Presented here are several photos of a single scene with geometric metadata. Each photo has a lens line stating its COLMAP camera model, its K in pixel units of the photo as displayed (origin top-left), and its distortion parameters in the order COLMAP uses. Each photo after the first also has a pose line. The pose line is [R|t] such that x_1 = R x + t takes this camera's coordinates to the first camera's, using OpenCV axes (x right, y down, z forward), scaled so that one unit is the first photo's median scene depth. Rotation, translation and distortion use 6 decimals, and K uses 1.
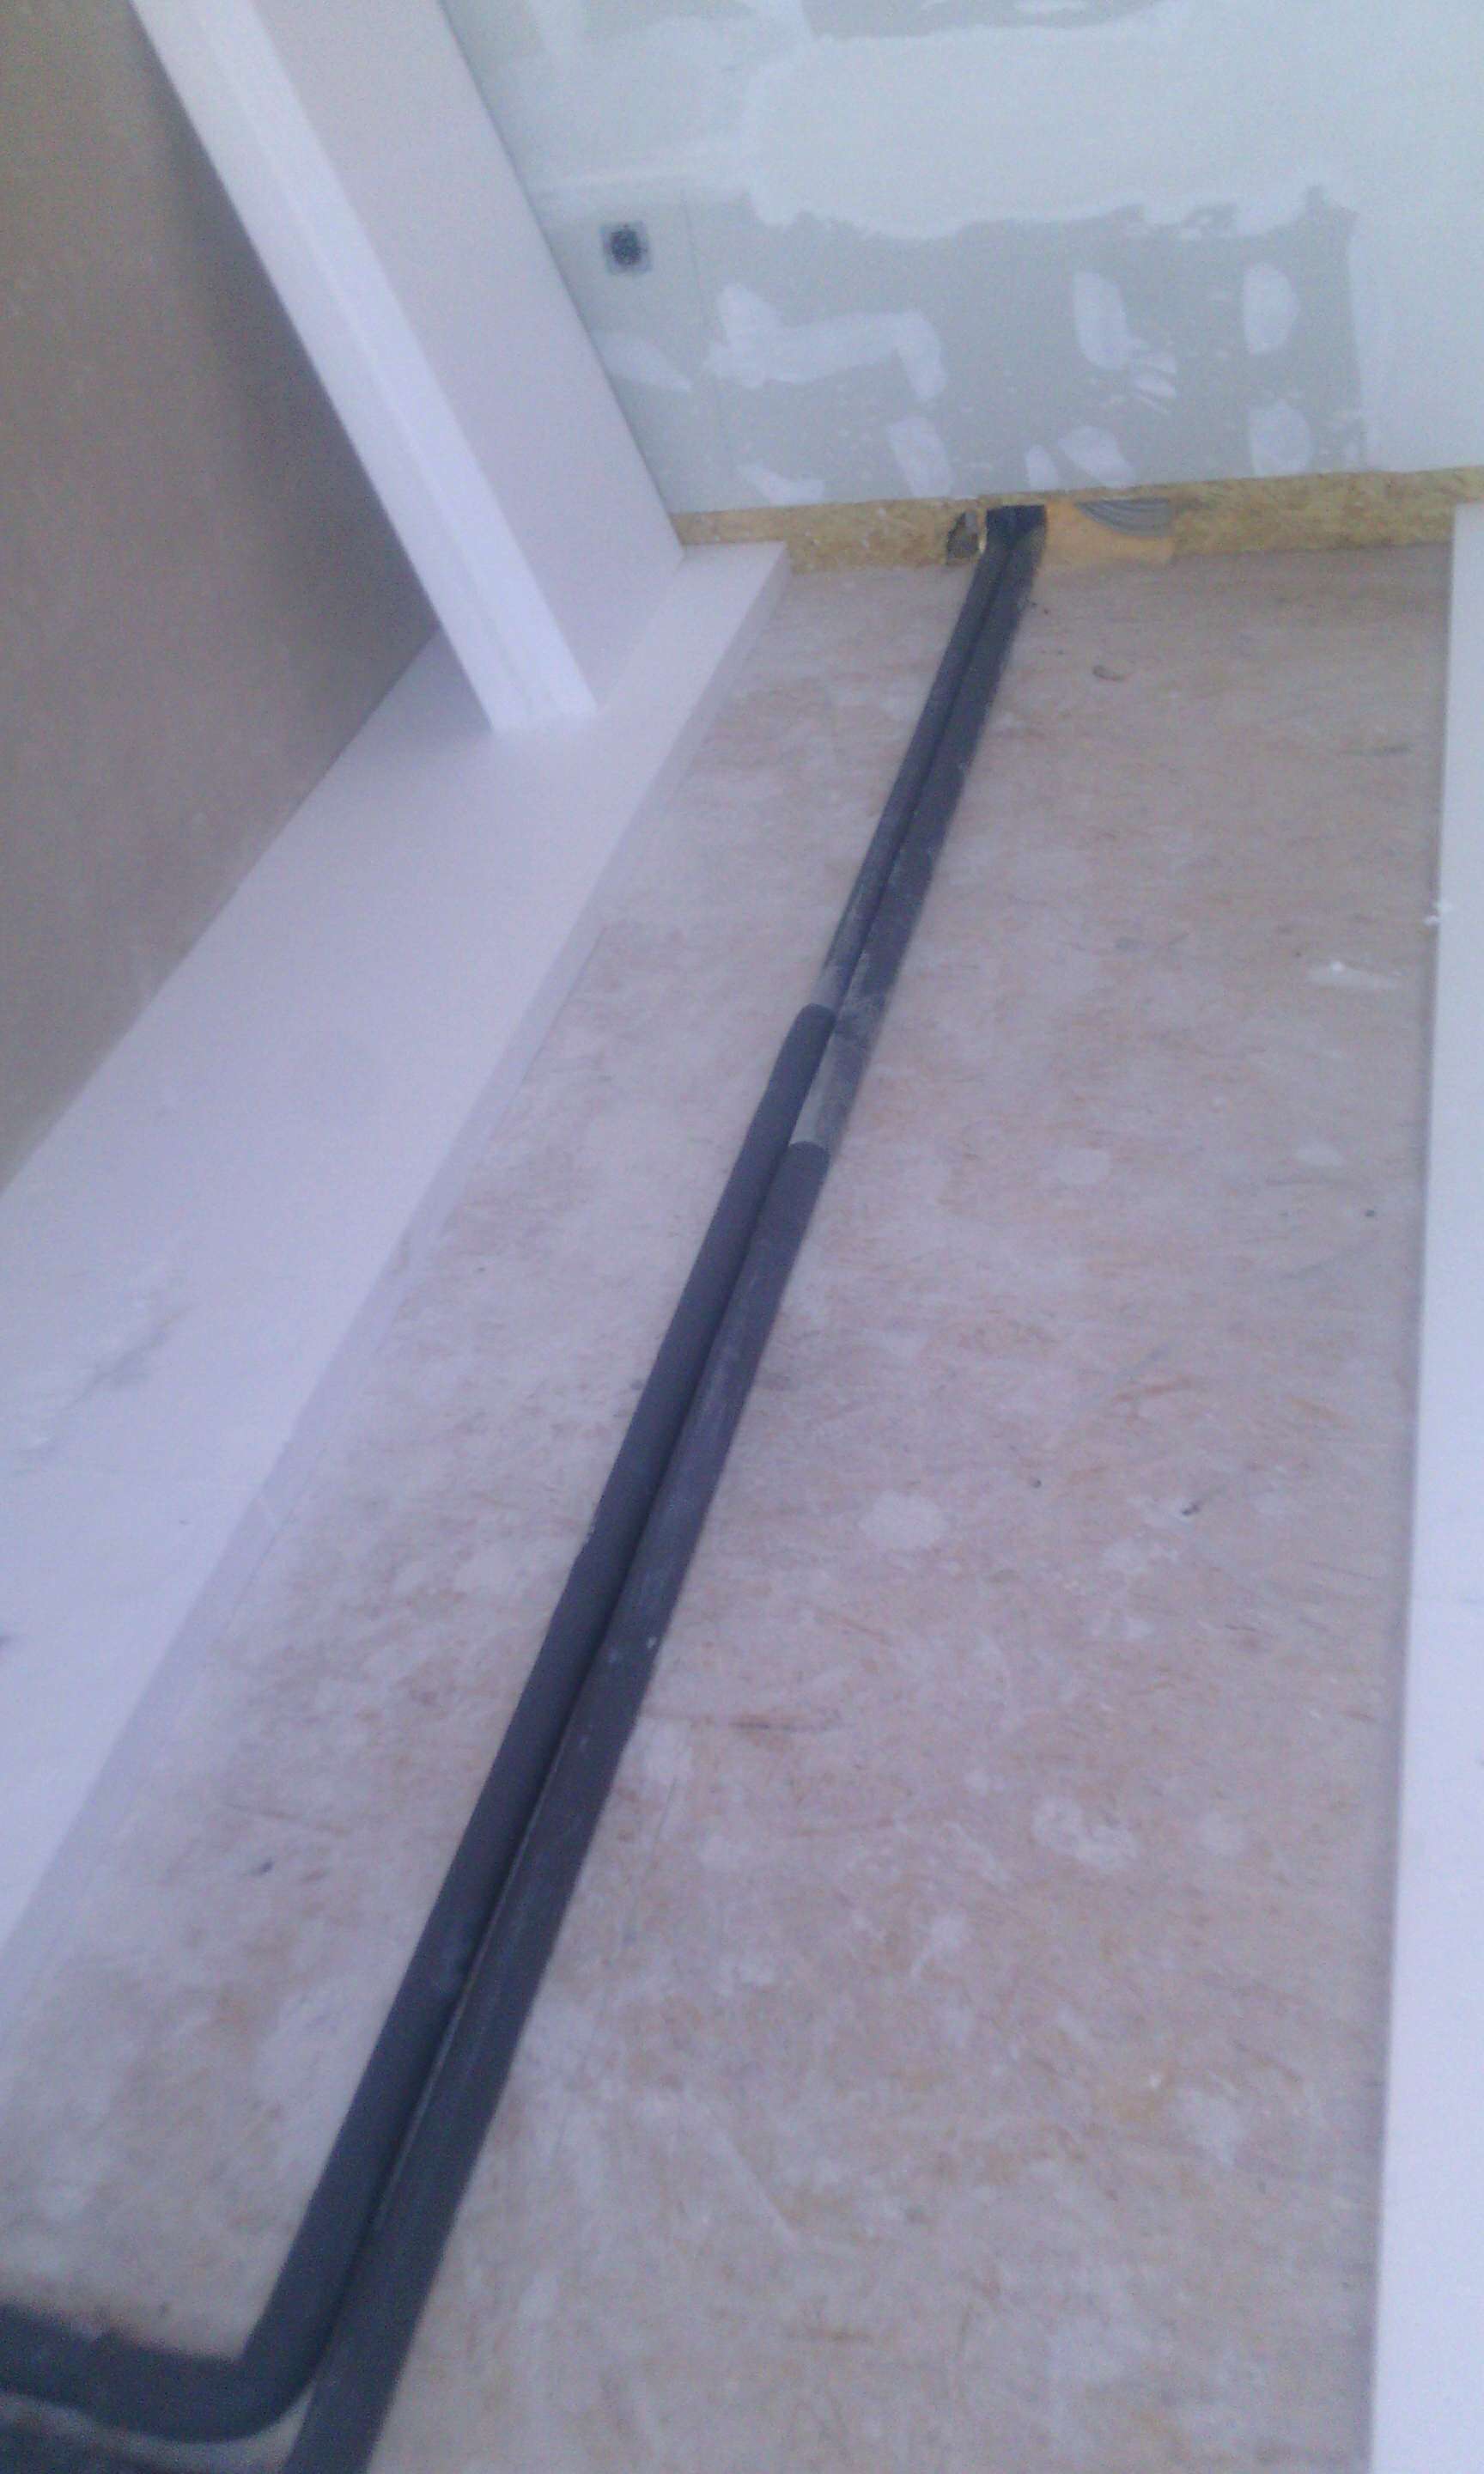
lens RADIAL K [[2117.7, 0, 742.0], [0, 2117.7, 1237.0], [0, 0, 1]] dist [0.066776, -0.165337]
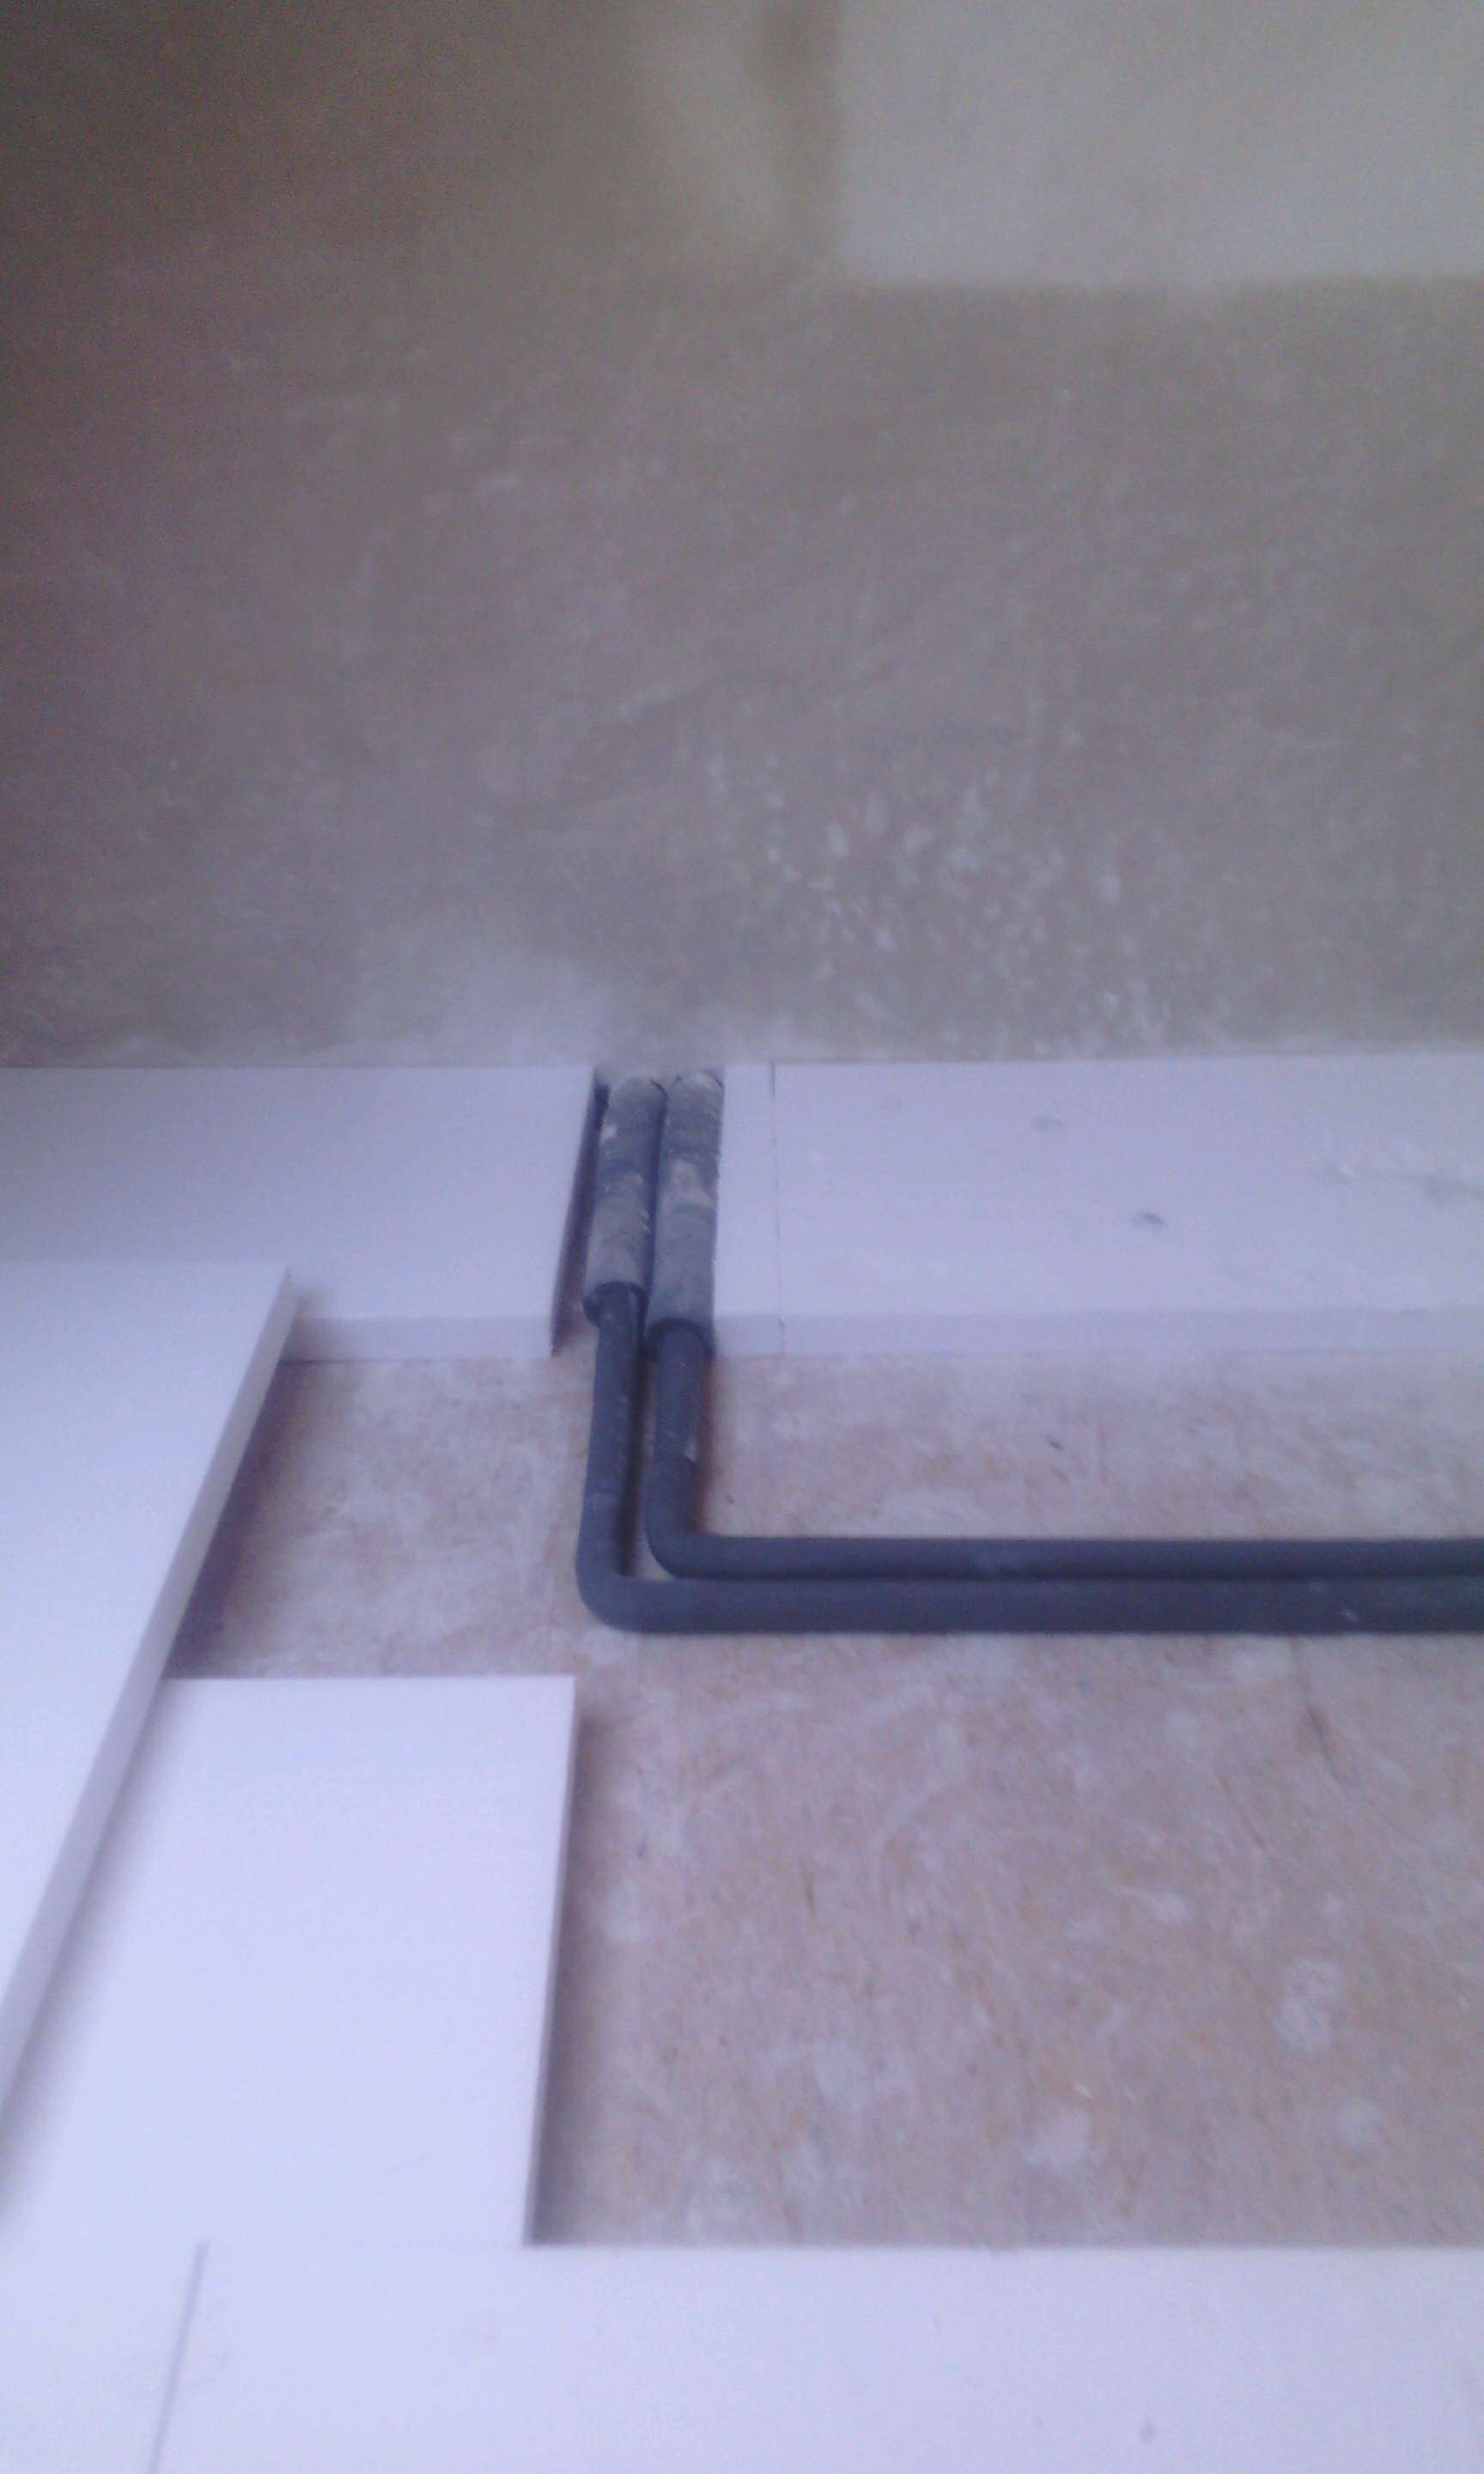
lens RADIAL K [[2117.7, 0, 742.0], [0, 2117.7, 1237.0], [0, 0, 1]] dist [0.066776, -0.165337]
pose [[0.240567, 0.694518, -0.678066, 0.554504], [-0.647755, 0.635136, 0.420733, -0.213965], [0.722870, 0.338006, 0.602670, 0.064872]]
